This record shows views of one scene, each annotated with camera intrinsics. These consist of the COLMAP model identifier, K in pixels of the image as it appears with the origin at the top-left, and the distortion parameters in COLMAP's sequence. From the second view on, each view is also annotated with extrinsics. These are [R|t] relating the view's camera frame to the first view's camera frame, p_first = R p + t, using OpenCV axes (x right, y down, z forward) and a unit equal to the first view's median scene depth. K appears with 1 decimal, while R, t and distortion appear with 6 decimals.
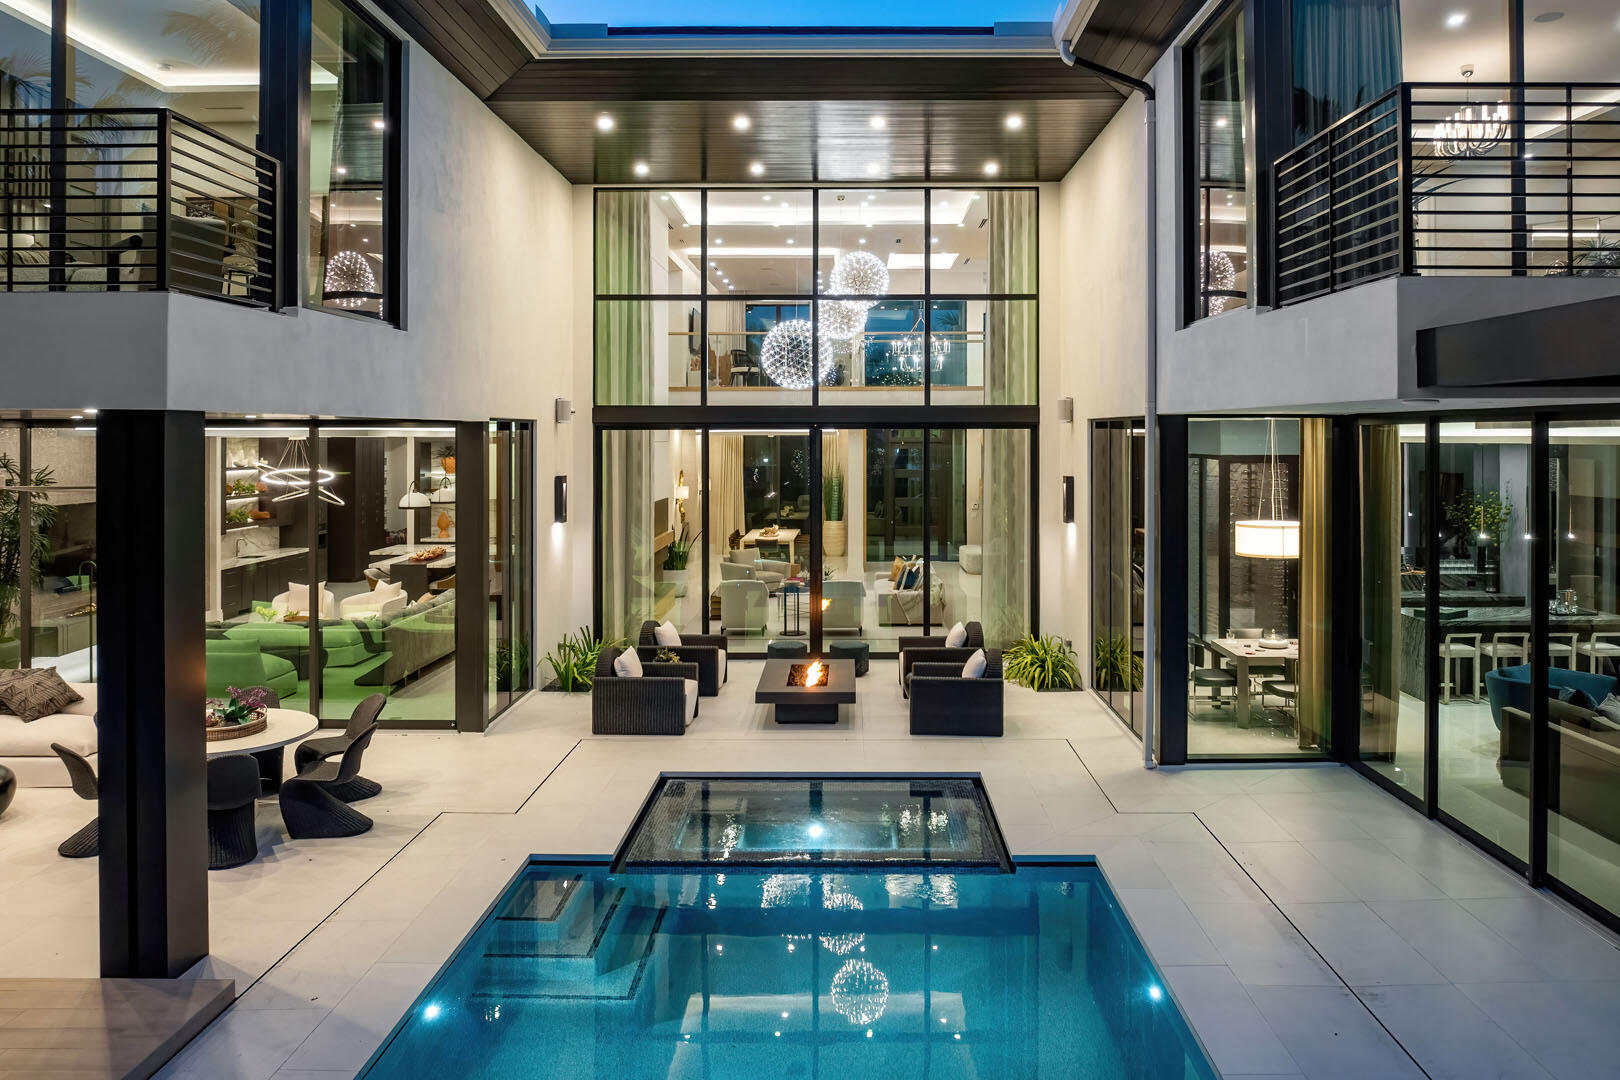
lens RADIAL K [[1075.9, 0, 812.1], [0, 1075.9, 464.0], [0, 0, 1]] dist [0.003002, 0.000846]
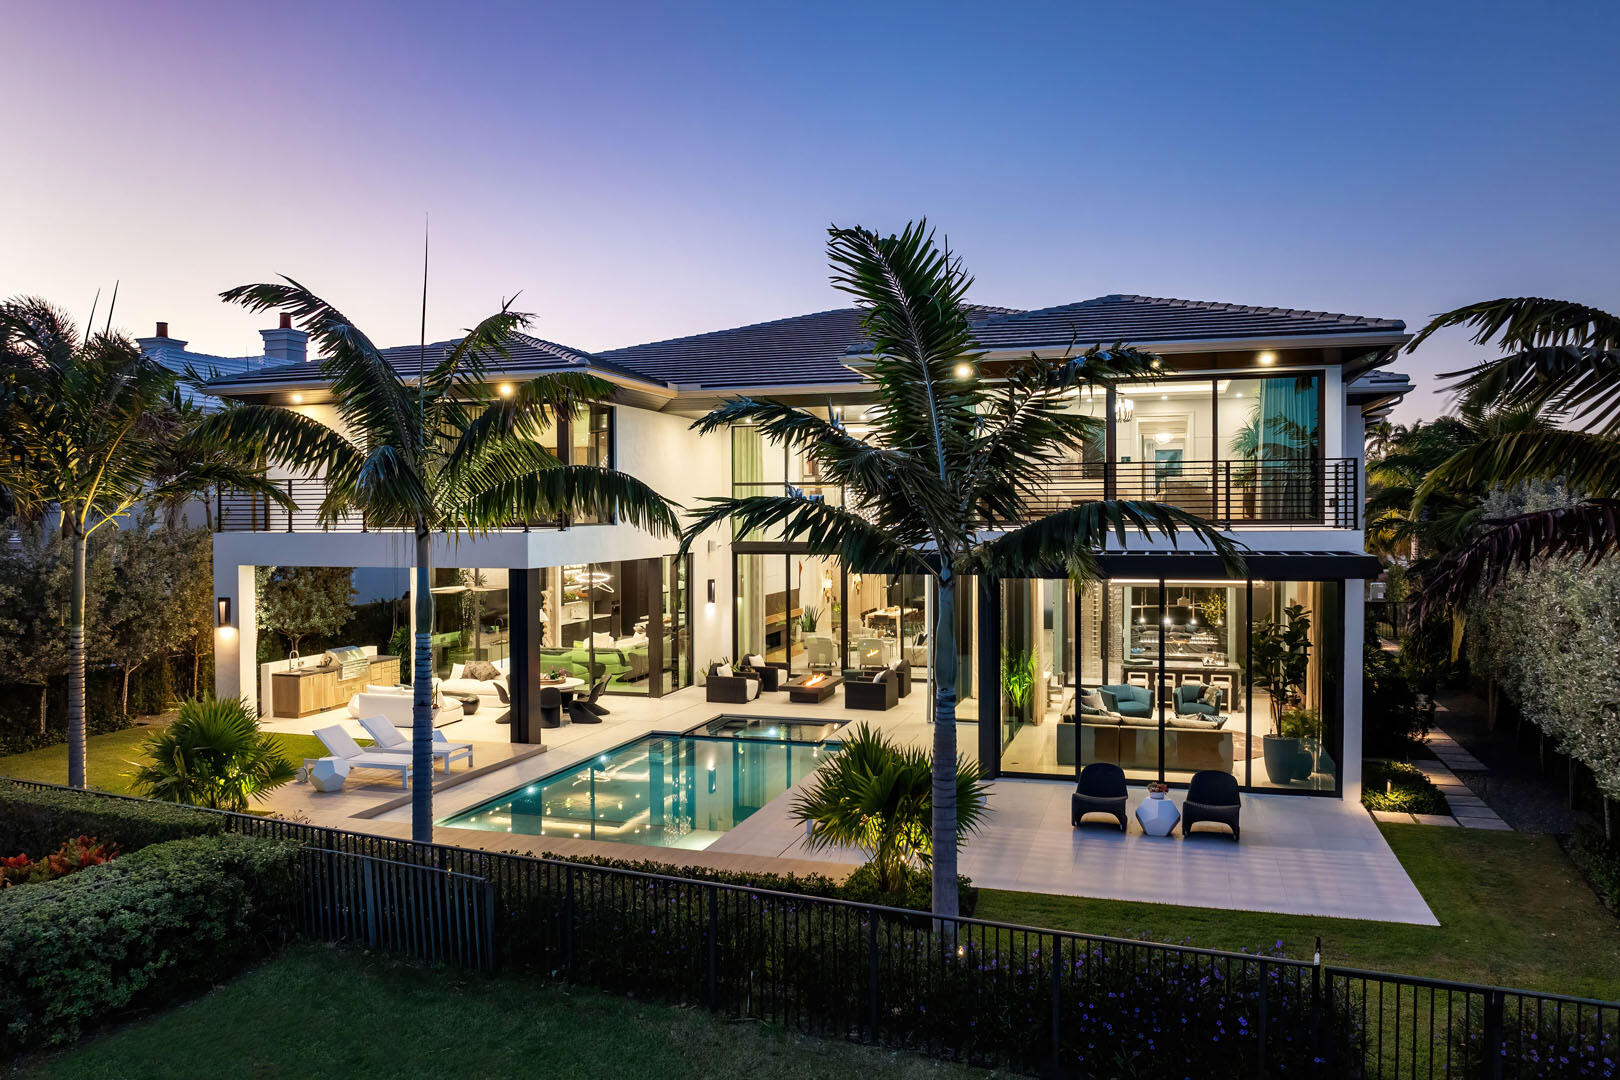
lens RADIAL K [[1146.3, 0, 810.0], [0, 1146.3, 540.0], [0, 0, 1]] dist [0.001999, 0.000939]
pose [[0.950450, 0.000872, -0.310876, 0.674390], [0.000141, 0.999995, 0.003236, -0.077327], [0.310877, -0.003119, 0.950445, -1.063340]]
